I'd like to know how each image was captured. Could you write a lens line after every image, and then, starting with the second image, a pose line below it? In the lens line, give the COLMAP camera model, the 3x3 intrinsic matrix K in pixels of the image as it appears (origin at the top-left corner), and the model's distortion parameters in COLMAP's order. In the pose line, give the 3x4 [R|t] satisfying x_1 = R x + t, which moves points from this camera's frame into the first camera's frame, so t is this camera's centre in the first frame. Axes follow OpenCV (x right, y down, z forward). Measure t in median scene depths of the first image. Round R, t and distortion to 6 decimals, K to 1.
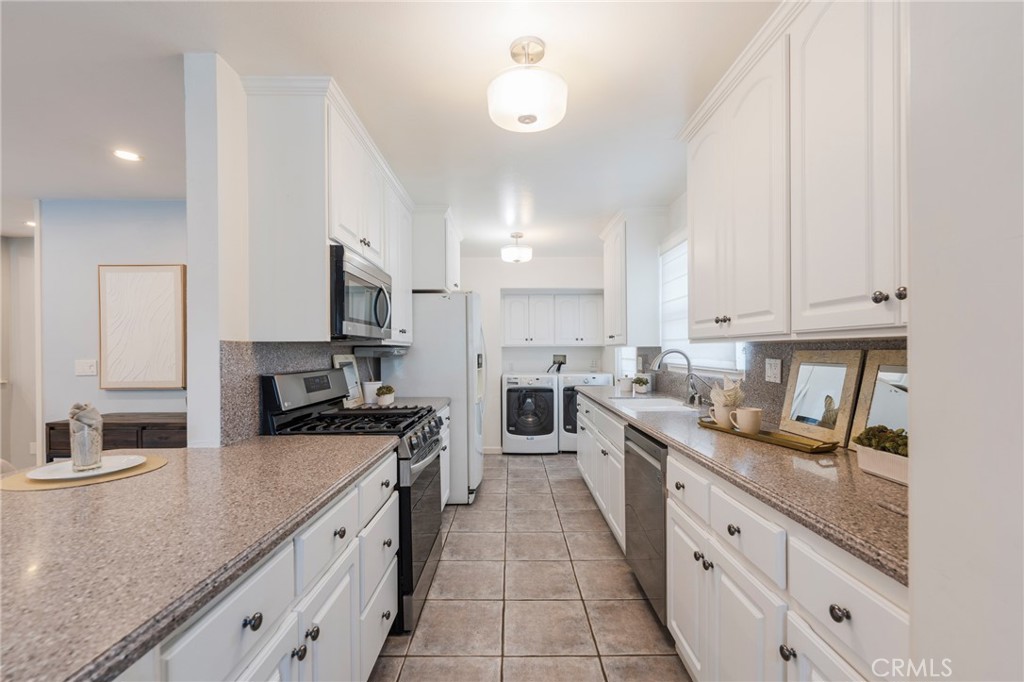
lens RADIAL K [[419.2, 0, 515.4], [0, 419.2, 355.1], [0, 0, 1]] dist [-0.000012, -0.000091]
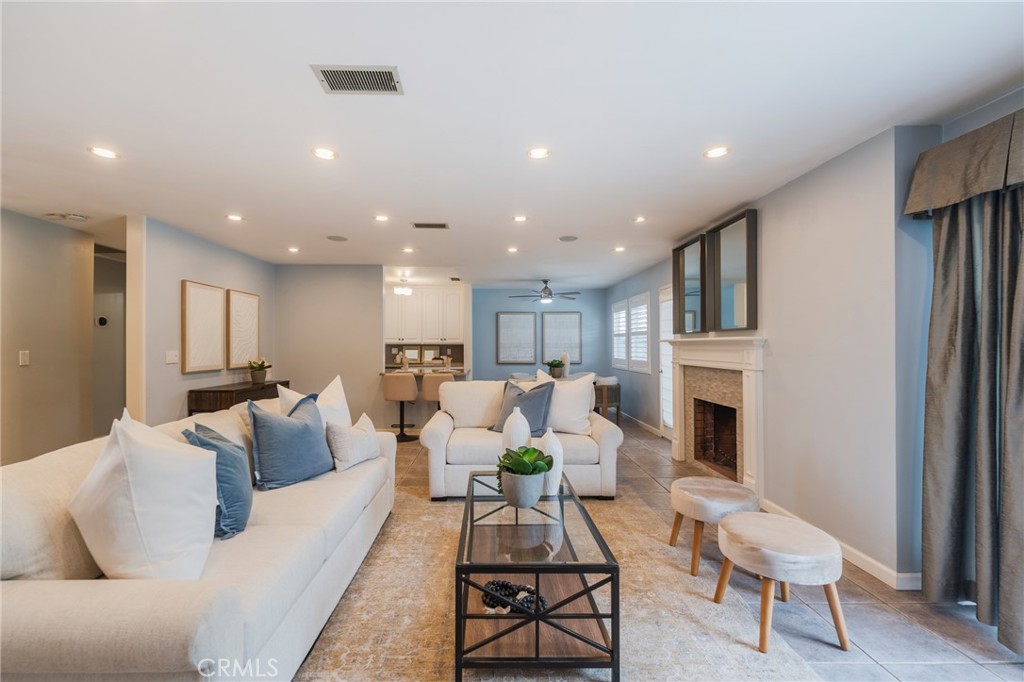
lens RADIAL K [[430.5, 0, 491.6], [0, 430.5, 341.2], [0, 0, 1]] dist [-0.000185, -0.000232]
pose [[0.001852, 0.015821, 0.999873, -2.607346], [0.009273, 0.999832, -0.015837, 0.011553], [-0.999955, 0.009301, 0.001705, 0.019262]]
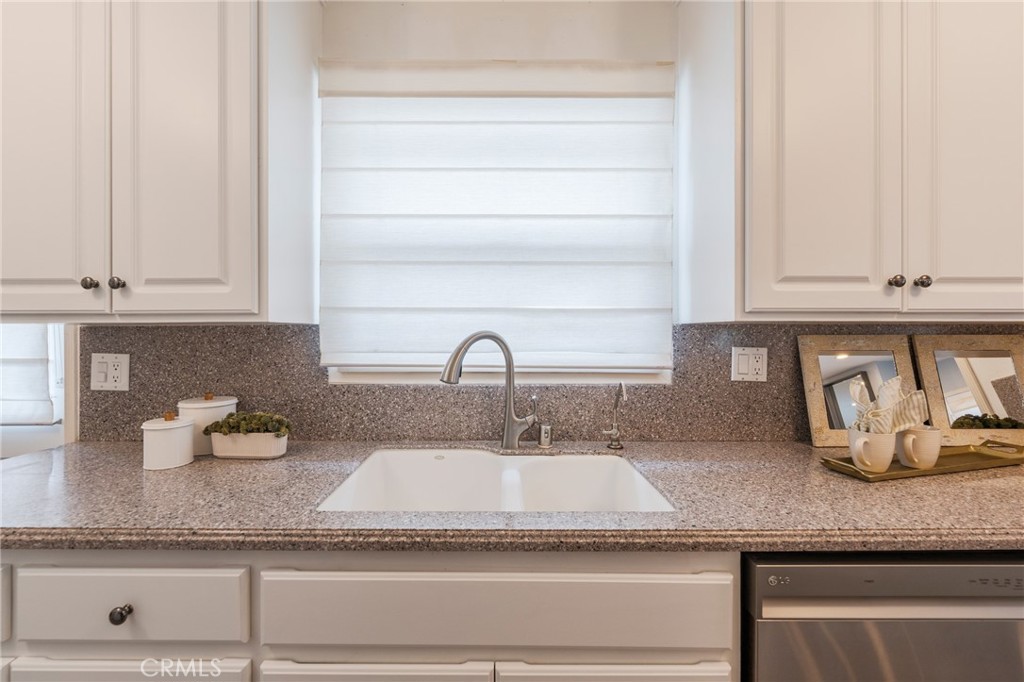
lens RADIAL K [[423.5, 0, 512.1], [0, 423.5, 332.4], [0, 0, 1]] dist [-0.000931, -0.000562]
pose [[0.008703, 0.005629, 0.999946, -0.057475], [0.009096, 0.999942, -0.005709, -0.010396], [-0.999921, 0.009145, 0.008651, 0.974789]]
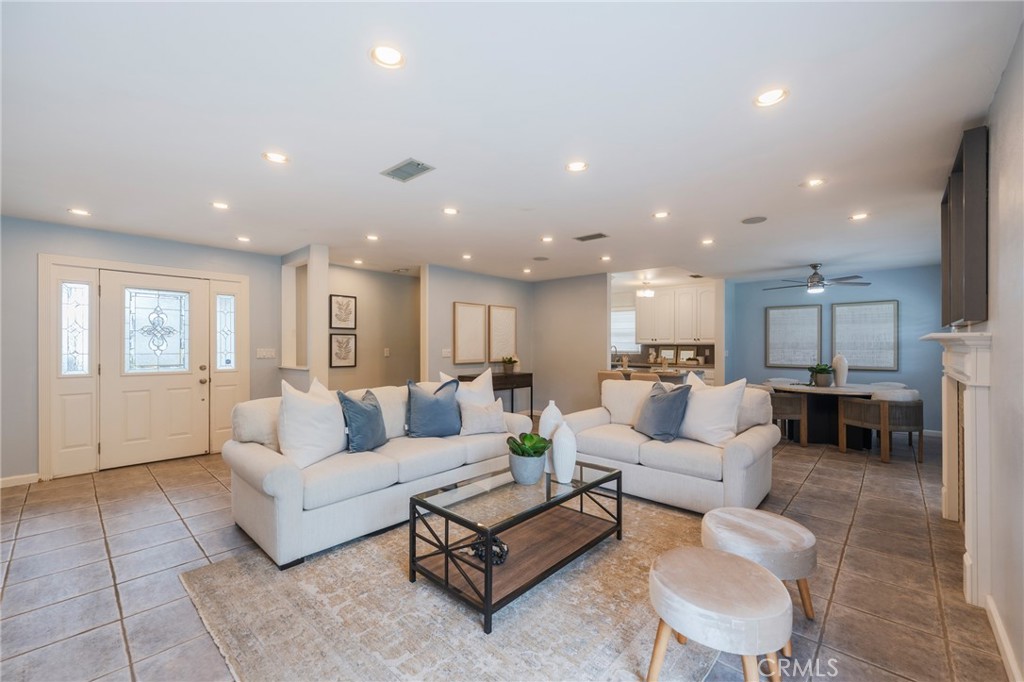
lens RADIAL K [[413.6, 0, 510.2], [0, 413.6, 343.4], [0, 0, 1]] dist [0.000775, -0.000192]
pose [[0.683893, 0.010160, 0.729512, -2.489052], [0.001685, 0.999878, -0.015504, 0.015843], [-0.729581, 0.011832, 0.683792, -0.607358]]
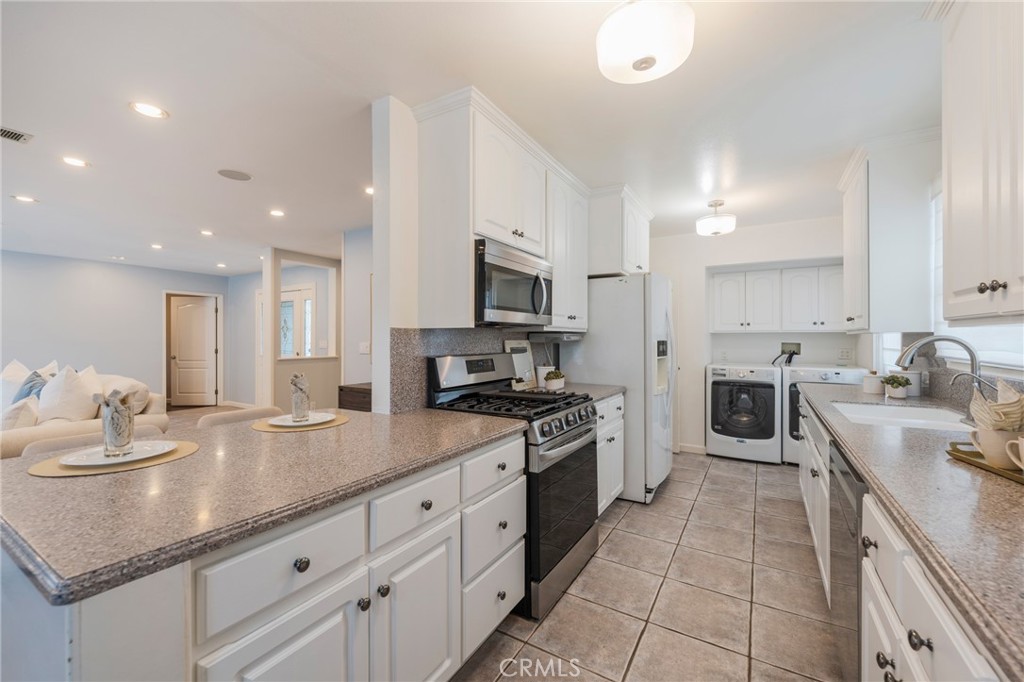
lens RADIAL K [[415.1, 0, 516.9], [0, 415.1, 339.7], [0, 0, 1]] dist [-0.000112, -0.000323]
pose [[0.856887, 0.007138, -0.515455, 0.137046], [-0.009390, 0.999954, -0.001763, -0.000439], [0.515419, 0.006351, 0.856915, 0.084314]]
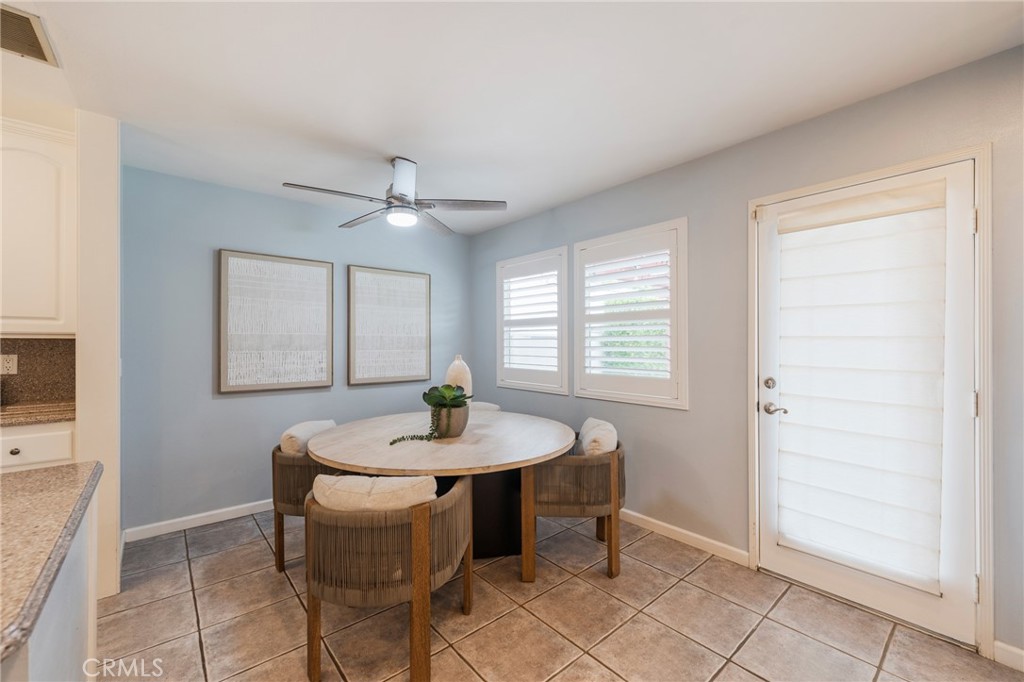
lens RADIAL K [[415.1, 0, 512.0], [0, 415.1, 341.0], [0, 0, 1]] dist [-0.001166, -0.000313]
pose [[-0.643383, 0.009421, 0.765486, -0.828873], [0.009483, 0.999946, -0.004337, 0.001401], [-0.765485, 0.004469, -0.643438, 0.090524]]
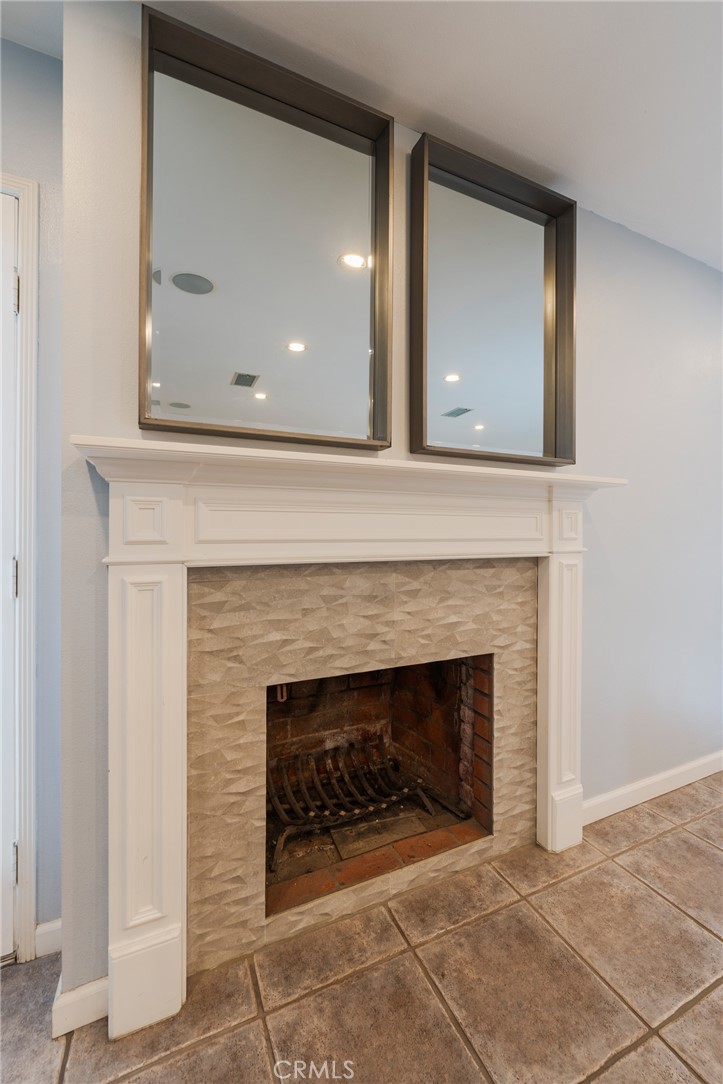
lens RADIAL K [[433.9, 0, 361.5], [0, 433.9, 542.0], [0, 0, 1]] dist [-0.000105, -0.000348]
pose [[-0.908435, 0.009636, -0.417915, -0.927410], [0.001165, 0.999789, 0.020520, 0.054008], [0.418024, 0.018154, -0.908254, -0.303016]]
